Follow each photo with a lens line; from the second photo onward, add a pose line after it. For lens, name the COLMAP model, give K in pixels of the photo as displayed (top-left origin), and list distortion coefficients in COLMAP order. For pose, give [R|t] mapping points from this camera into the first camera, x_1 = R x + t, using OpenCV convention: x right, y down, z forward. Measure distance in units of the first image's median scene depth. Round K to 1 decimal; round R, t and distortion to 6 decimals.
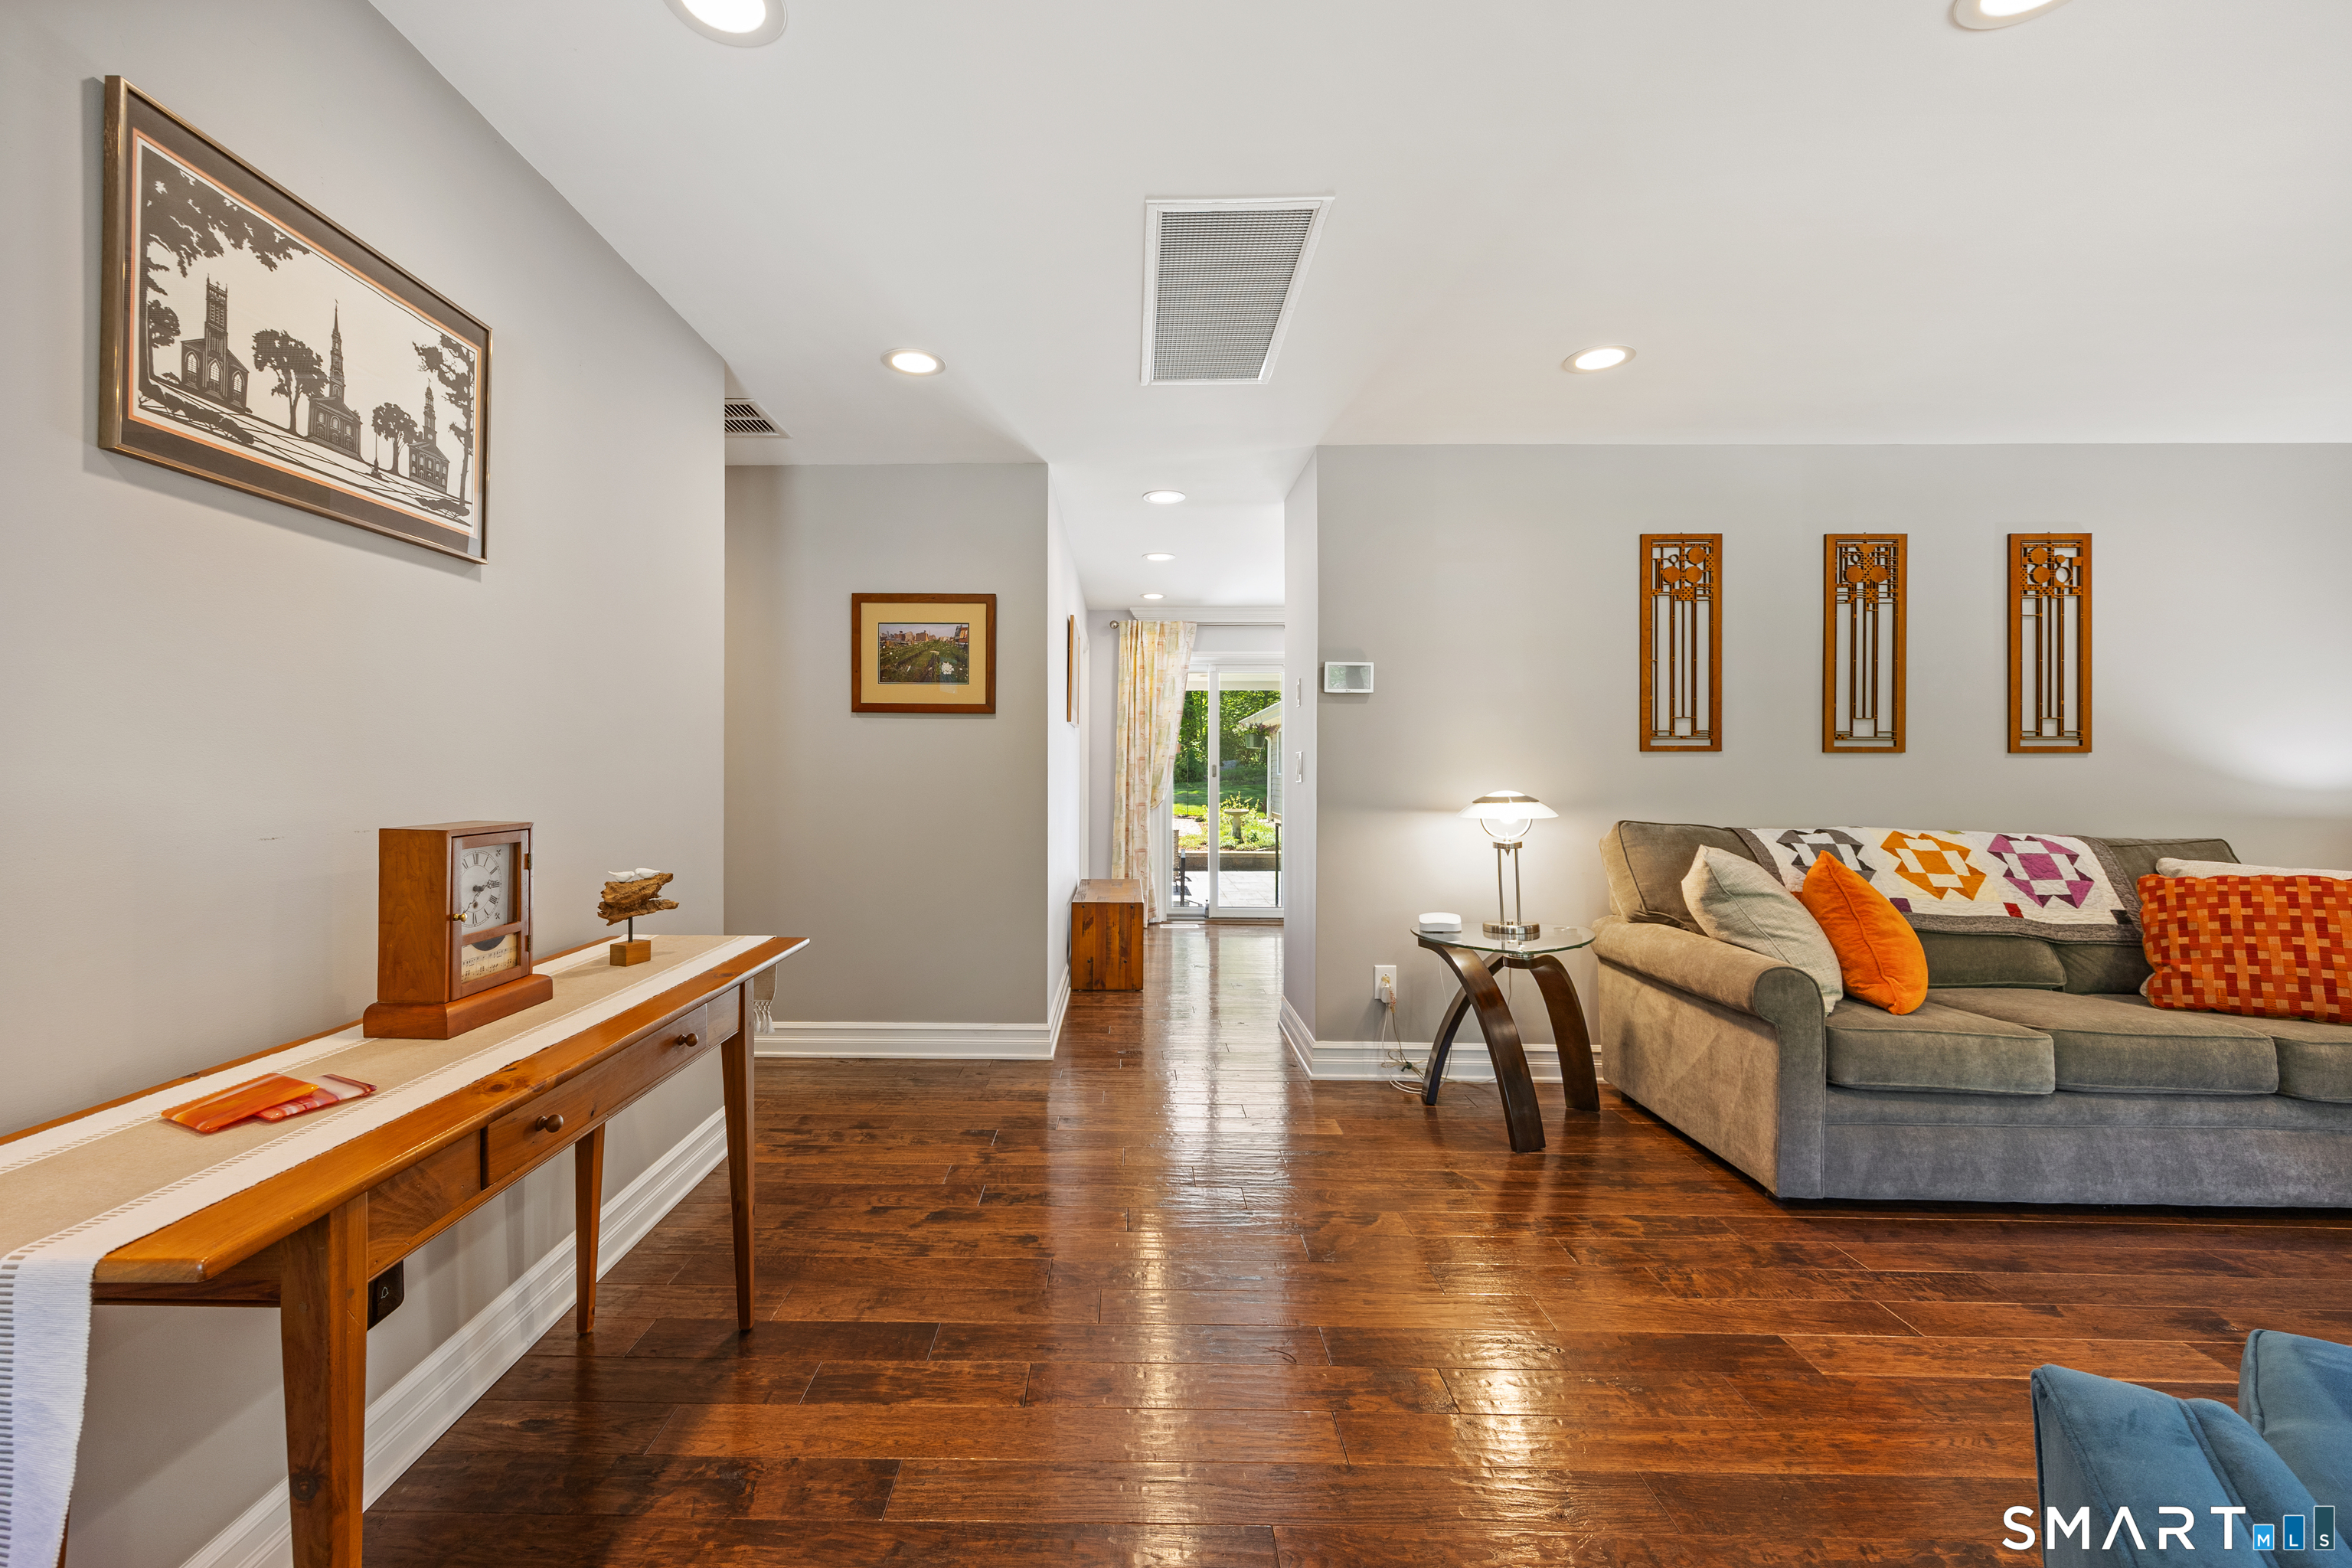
lens RADIAL K [[947.7, 0, 1116.5], [0, 947.7, 776.1], [0, 0, 1]] dist [0.001348, 0.000606]
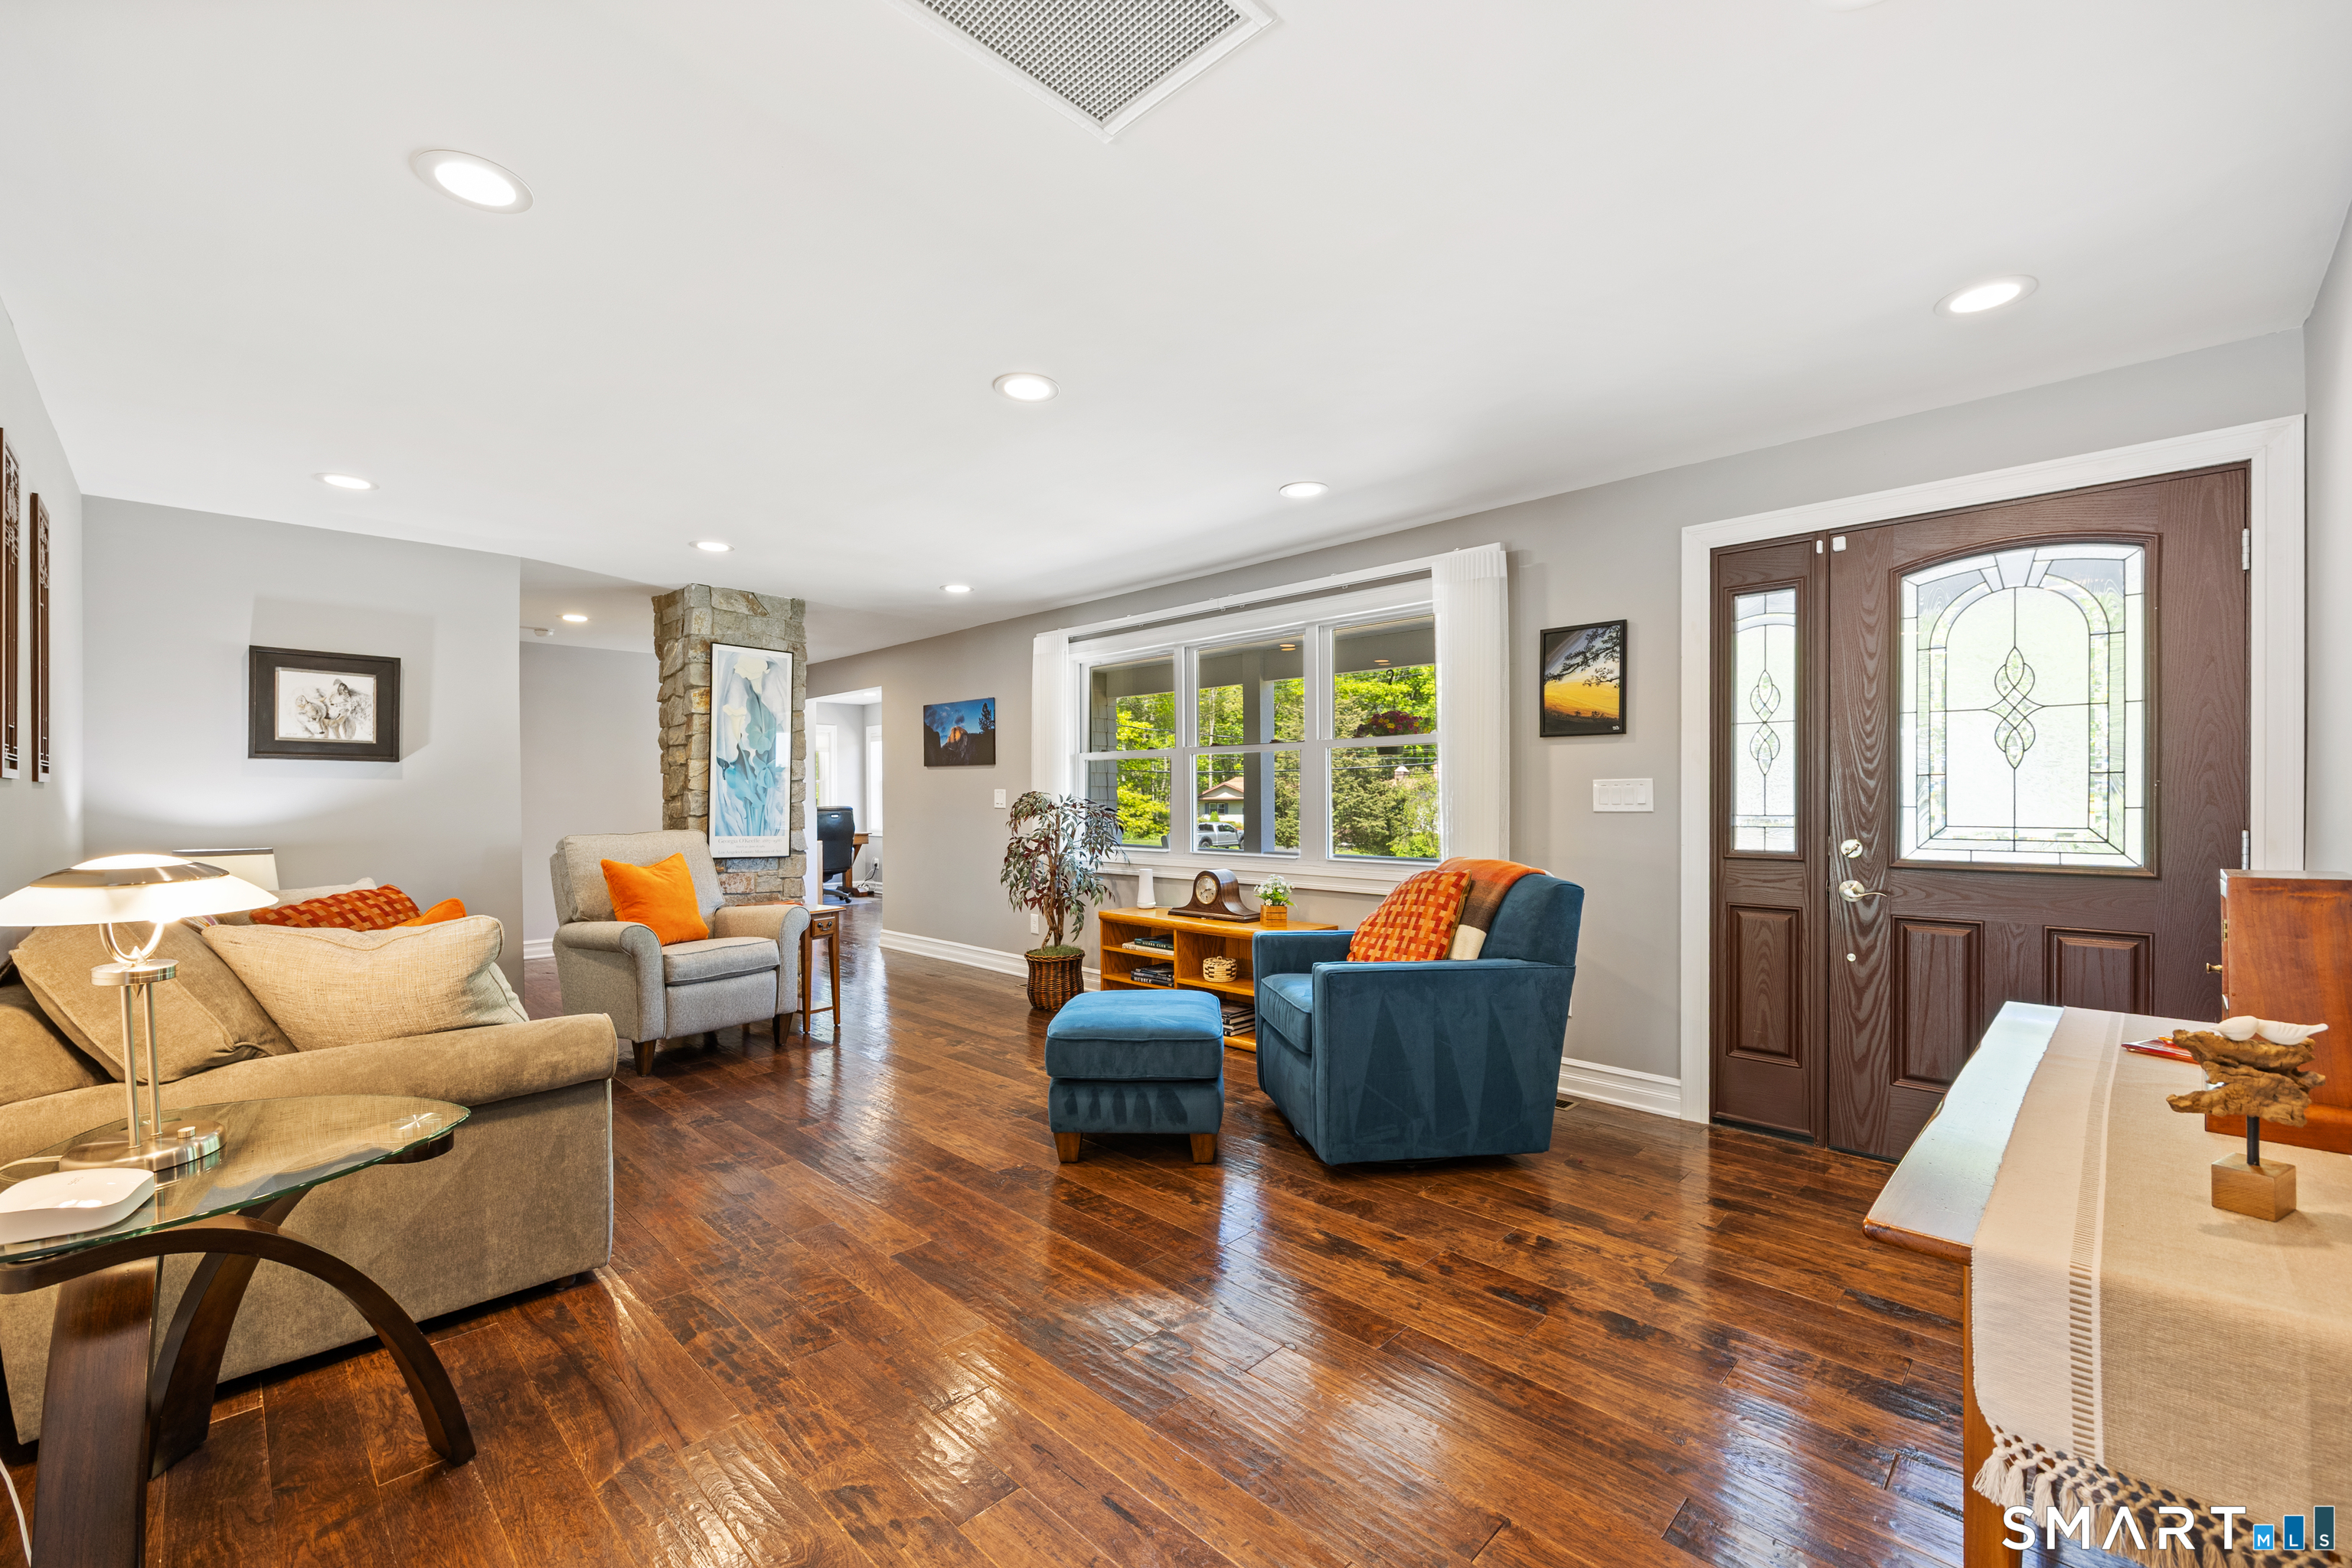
lens RADIAL K [[947.7, 0, 1152.2], [0, 947.7, 799.2], [0, 0, 1]] dist [0.001348, 0.000606]
pose [[-0.711024, -0.001536, 0.703166, -0.294036], [0.008002, 0.999915, 0.010275, -0.014408], [-0.703122, 0.012932, -0.710952, 1.149832]]
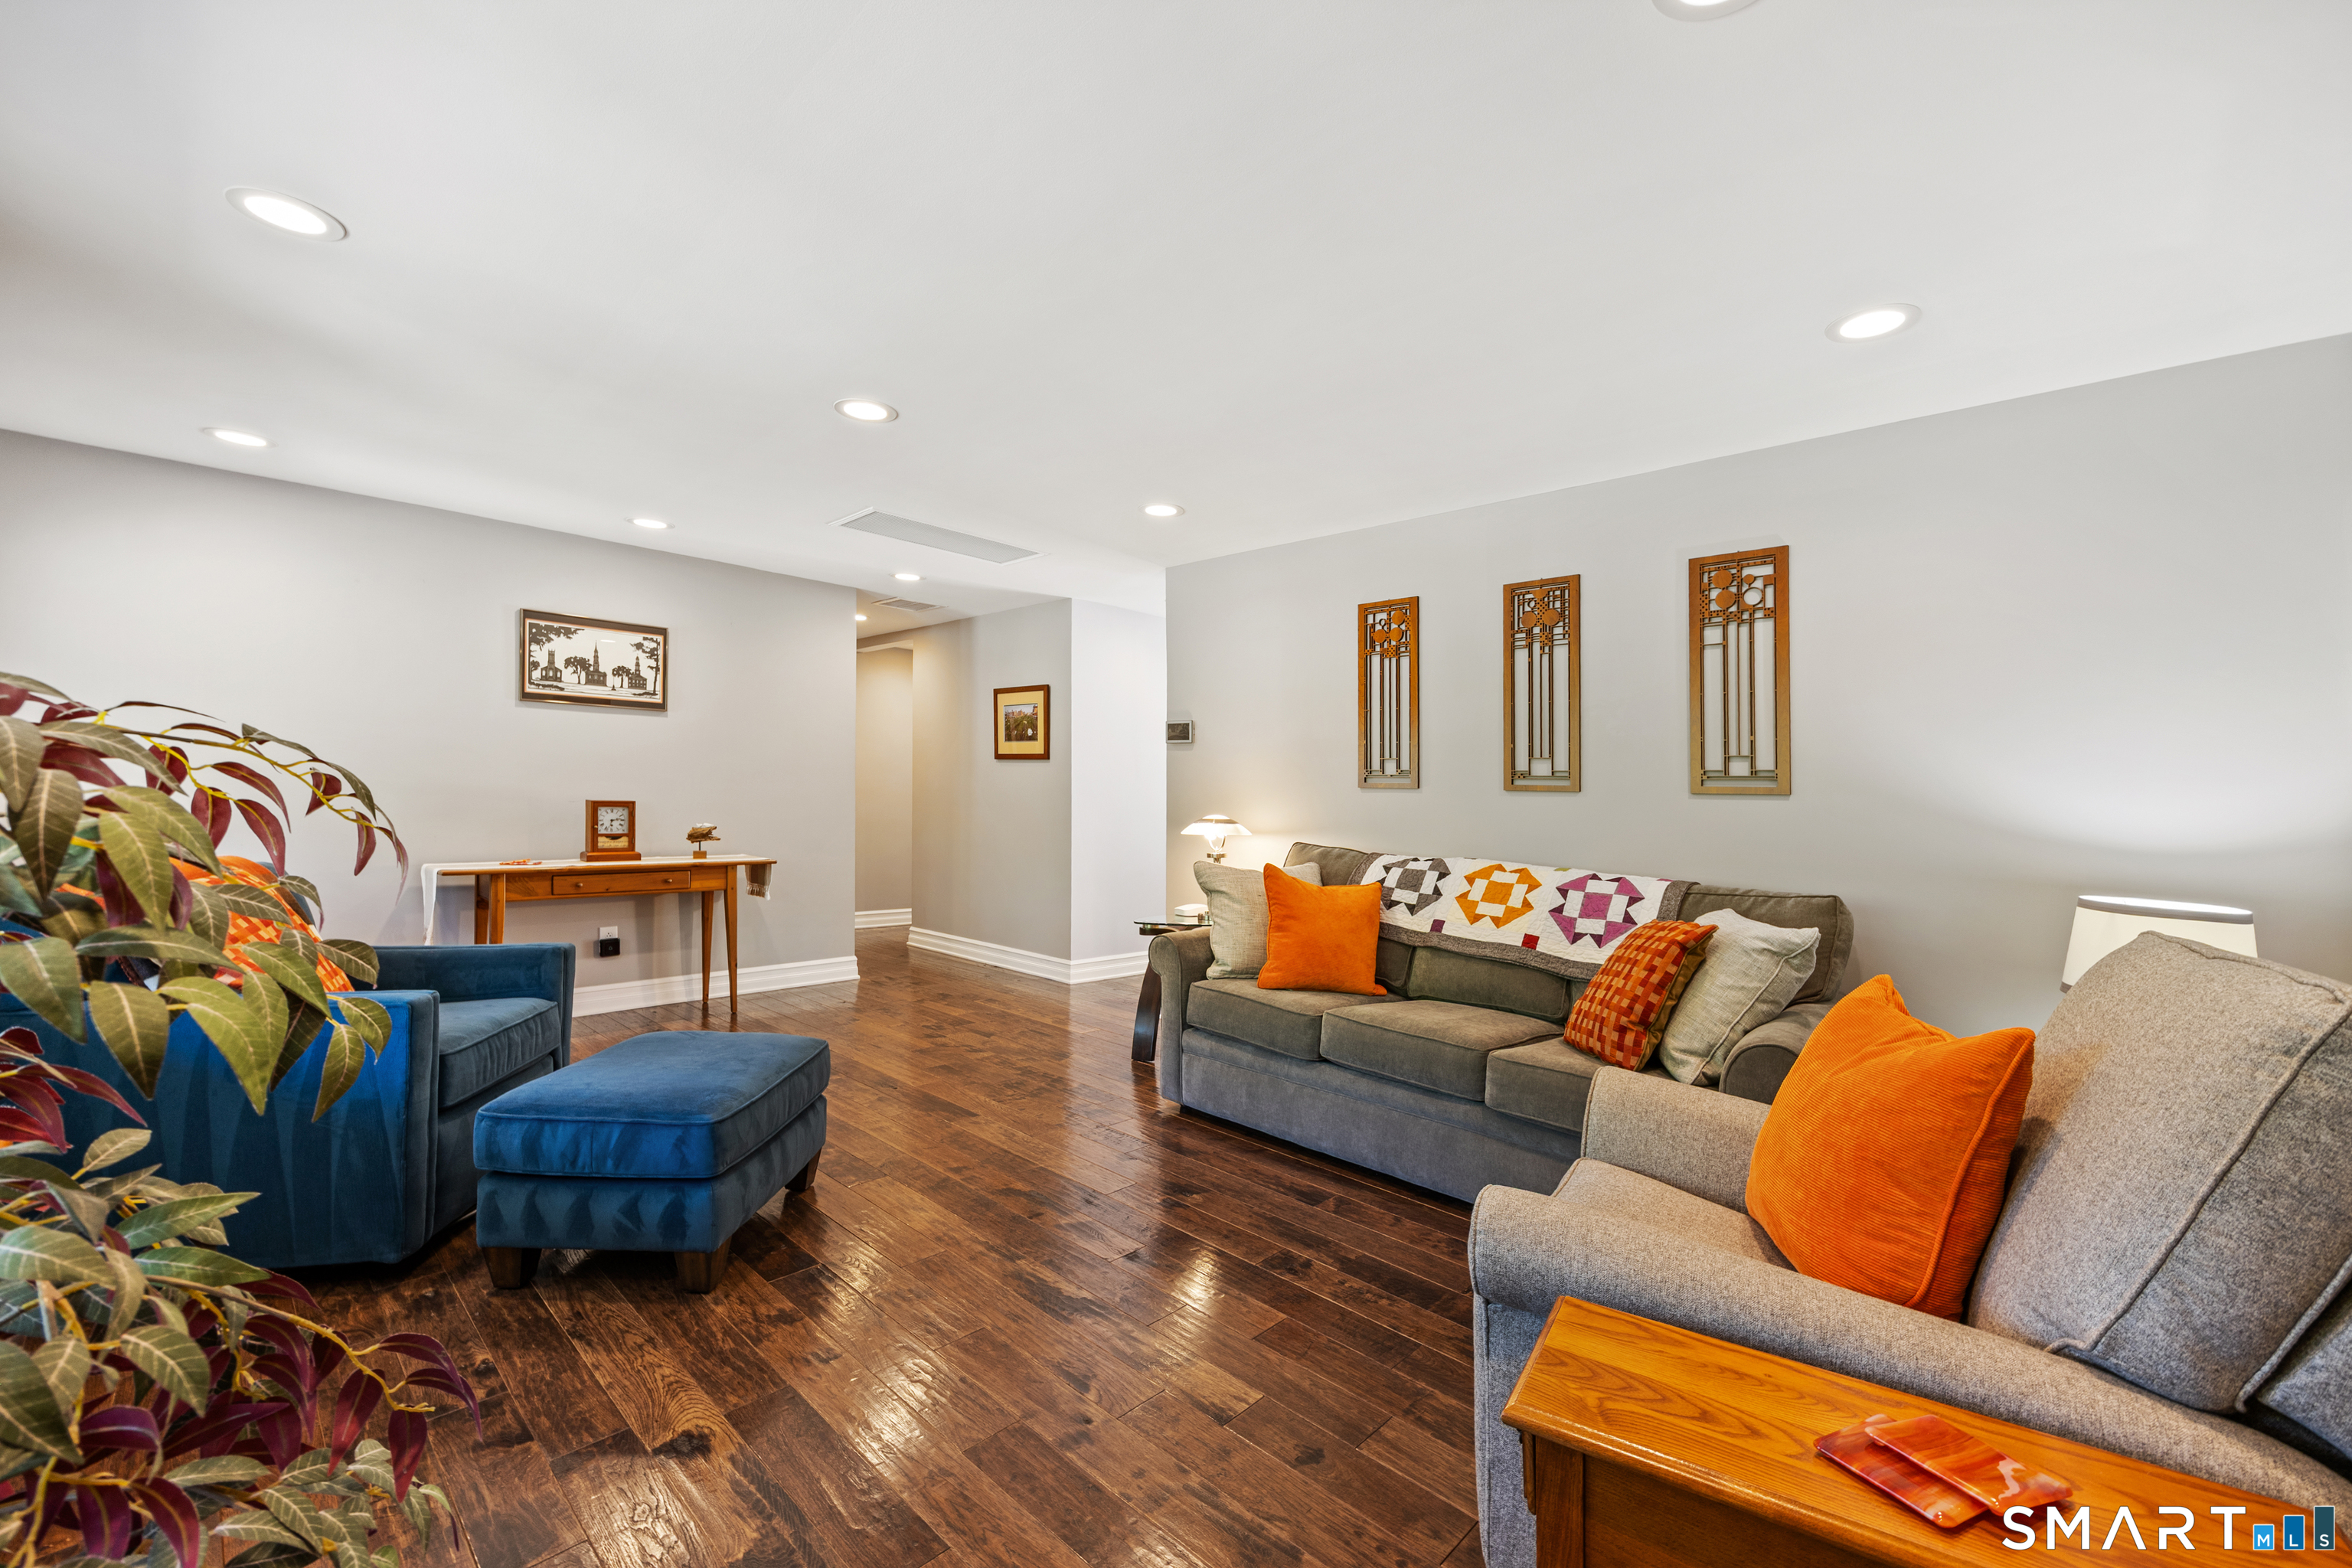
lens RADIAL K [[919.2, 0, 1183.0], [0, 919.2, 834.6], [0, 0, 1]] dist [-0.003721, 0.001436]
pose [[0.743974, 0.046504, -0.666588, 1.471986], [-0.031081, 0.998904, 0.034998, -0.000249], [0.667485, -0.005319, 0.744604, -0.009553]]
